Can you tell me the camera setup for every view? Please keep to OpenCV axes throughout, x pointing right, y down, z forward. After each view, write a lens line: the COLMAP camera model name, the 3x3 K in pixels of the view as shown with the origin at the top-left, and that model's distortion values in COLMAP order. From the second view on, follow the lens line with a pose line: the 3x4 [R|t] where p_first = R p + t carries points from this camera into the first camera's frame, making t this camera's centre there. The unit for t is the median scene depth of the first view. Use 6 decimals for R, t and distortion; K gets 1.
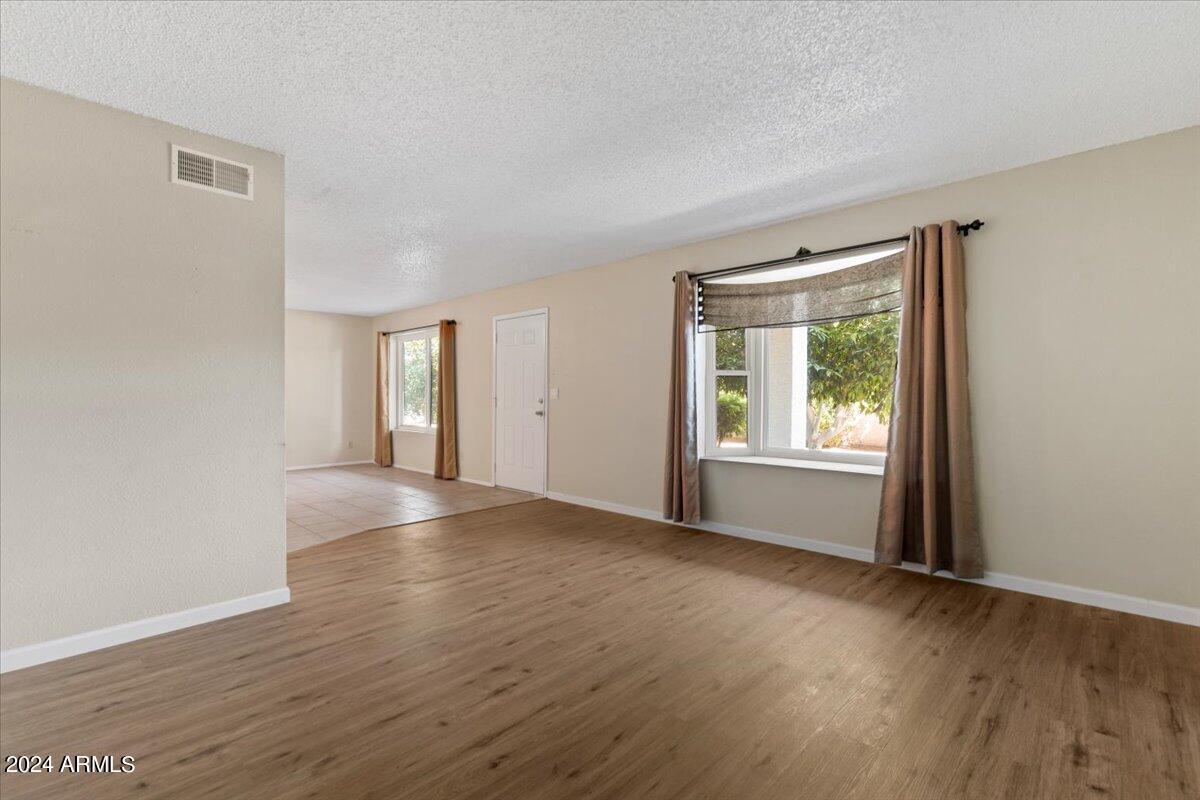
lens RADIAL K [[546.0, 0, 574.4], [0, 546.0, 399.8], [0, 0, 1]] dist [-0.000814, -0.000051]
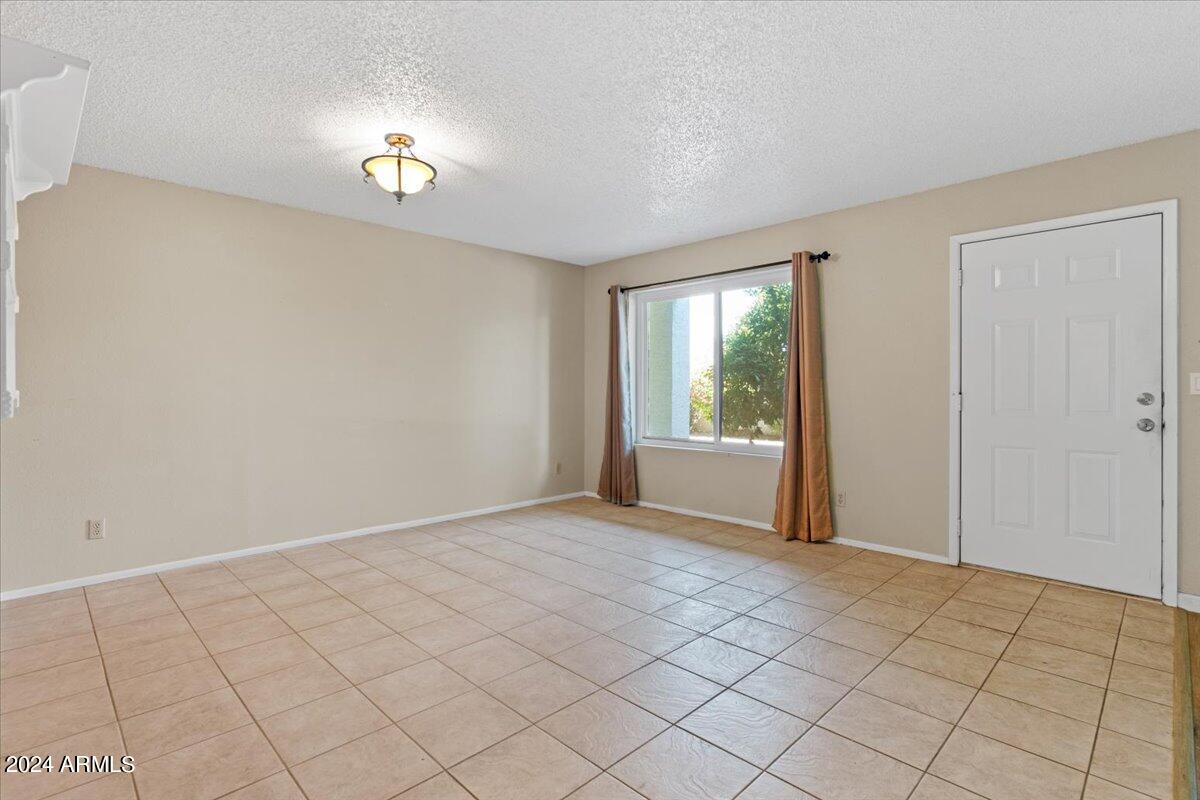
lens RADIAL K [[573.0, 0, 595.4], [0, 573.0, 391.1], [0, 0, 1]] dist [0.000749, -0.000255]
pose [[0.999997, -0.002607, 0.000448, -0.831411], [0.002609, 0.999987, -0.004334, -0.007023], [-0.000437, 0.004336, 0.999991, 0.775706]]
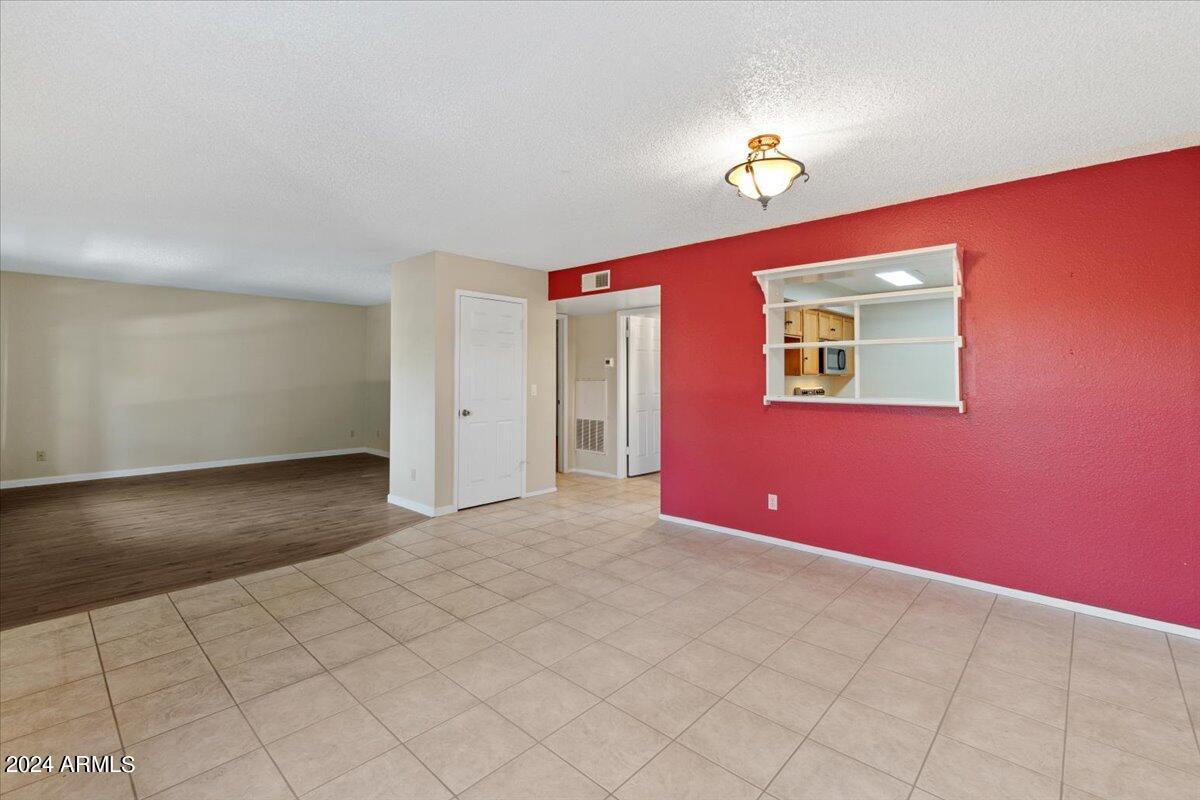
lens RADIAL K [[532.5, 0, 597.4], [0, 532.5, 365.0], [0, 0, 1]] dist [-0.002431, -0.000495]
pose [[-0.998942, -0.005311, -0.045675, -0.851766], [-0.004777, 0.999919, -0.011788, -0.056725], [0.045734, -0.011557, -0.998887, 2.175568]]
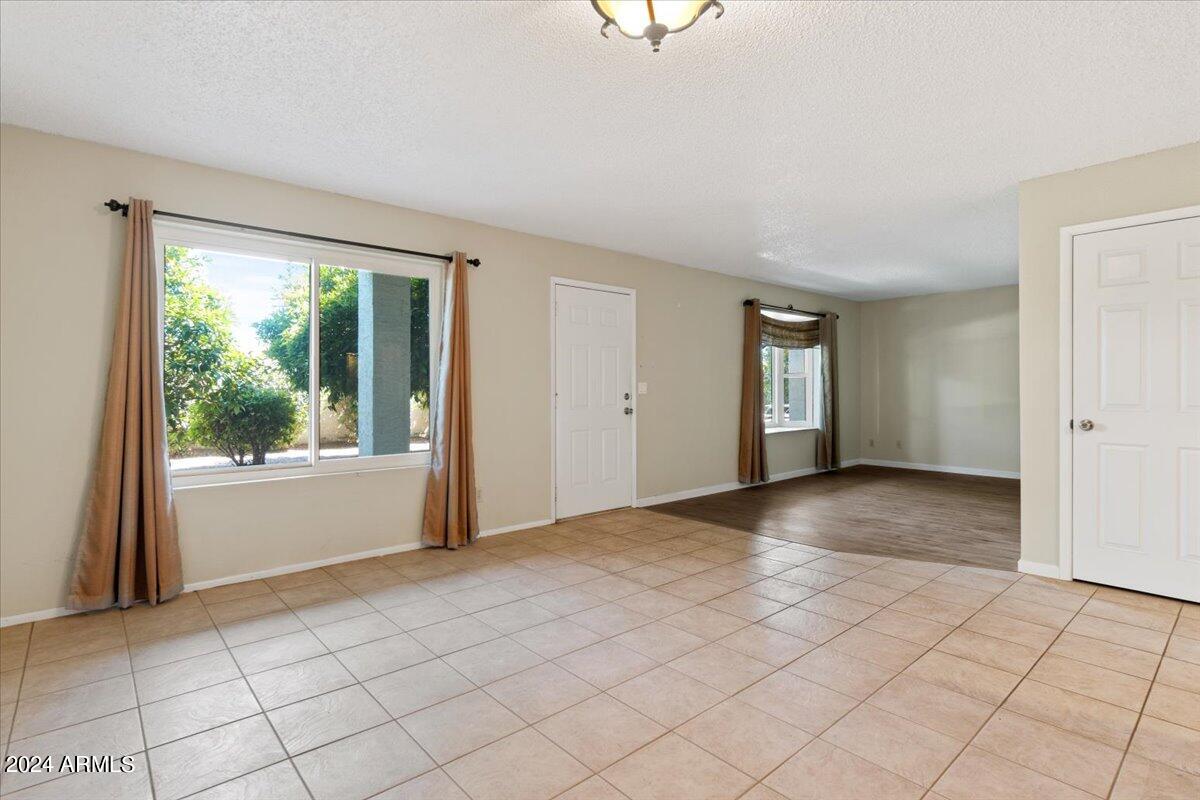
lens RADIAL K [[586.7, 0, 579.8], [0, 586.7, 390.6], [0, 0, 1]] dist [-0.000138, 0.000387]
pose [[0.071104, -0.002377, 0.997466, -1.508892], [0.010673, 0.999942, 0.001622, -0.015579], [-0.997412, 0.010530, 0.071125, 1.554876]]
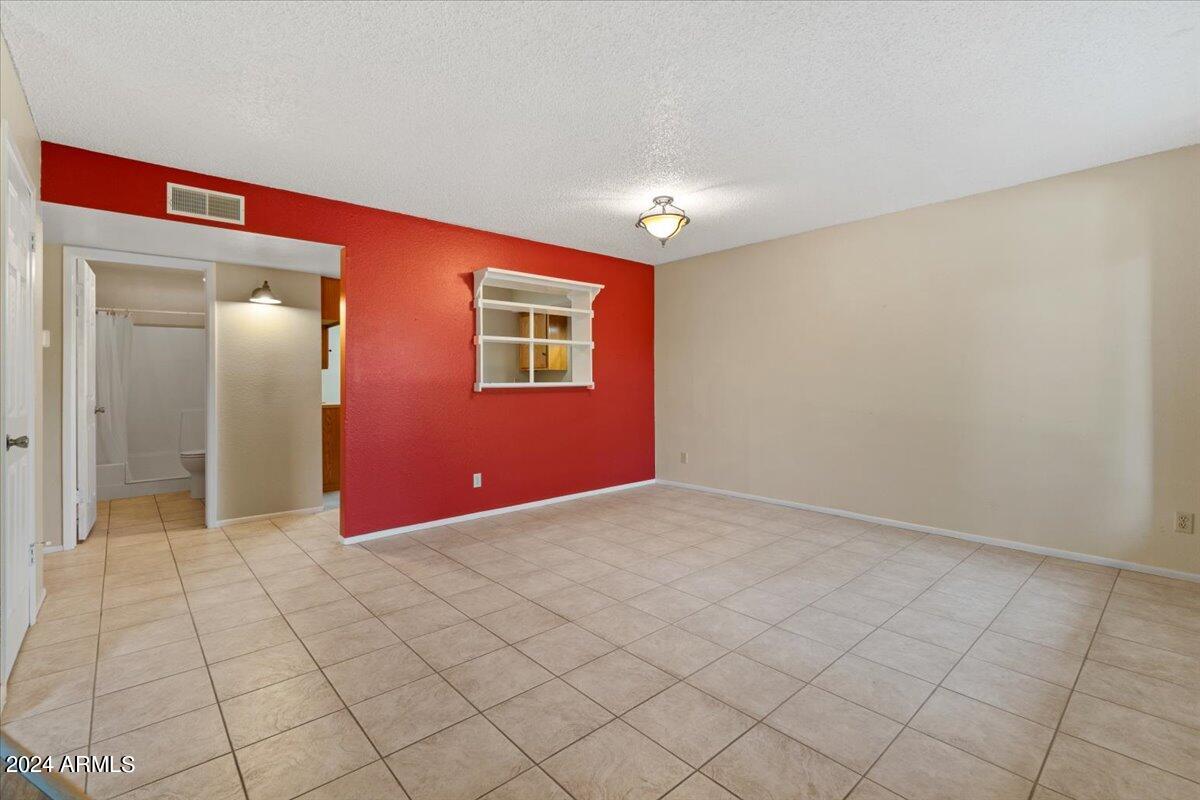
lens RADIAL K [[531.4, 0, 589.5], [0, 531.4, 379.0], [0, 0, 1]] dist [-0.003195, -0.000356]
pose [[-0.057025, -0.005407, -0.998358, -0.120244], [-0.002590, 0.999983, -0.005268, -0.013838], [0.998369, 0.002286, -0.057038, 1.451149]]
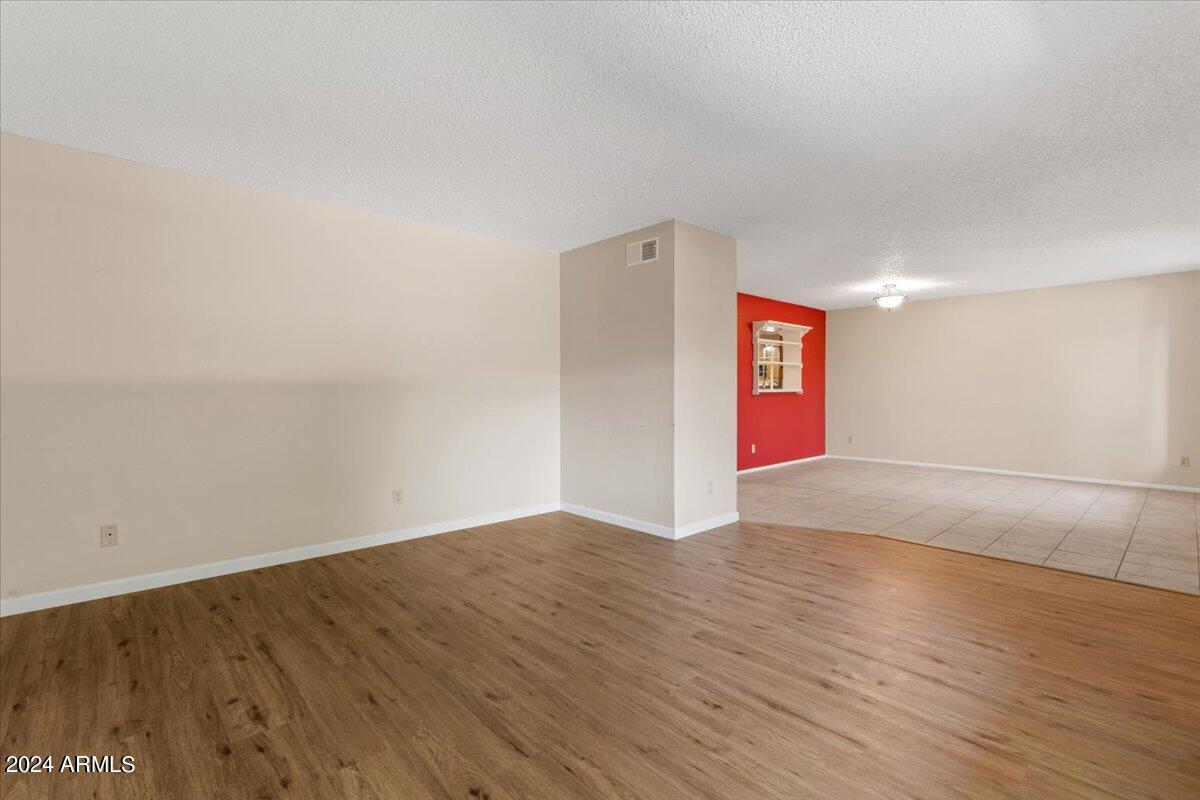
lens RADIAL K [[535.0, 0, 599.6], [0, 535.0, 385.1], [0, 0, 1]] dist [0.015833, 0.000183]
pose [[-0.028964, -0.008212, -0.999547, 0.654682], [-0.007125, 0.999943, -0.008009, -0.007057], [0.999555, 0.006890, -0.029021, 0.659551]]
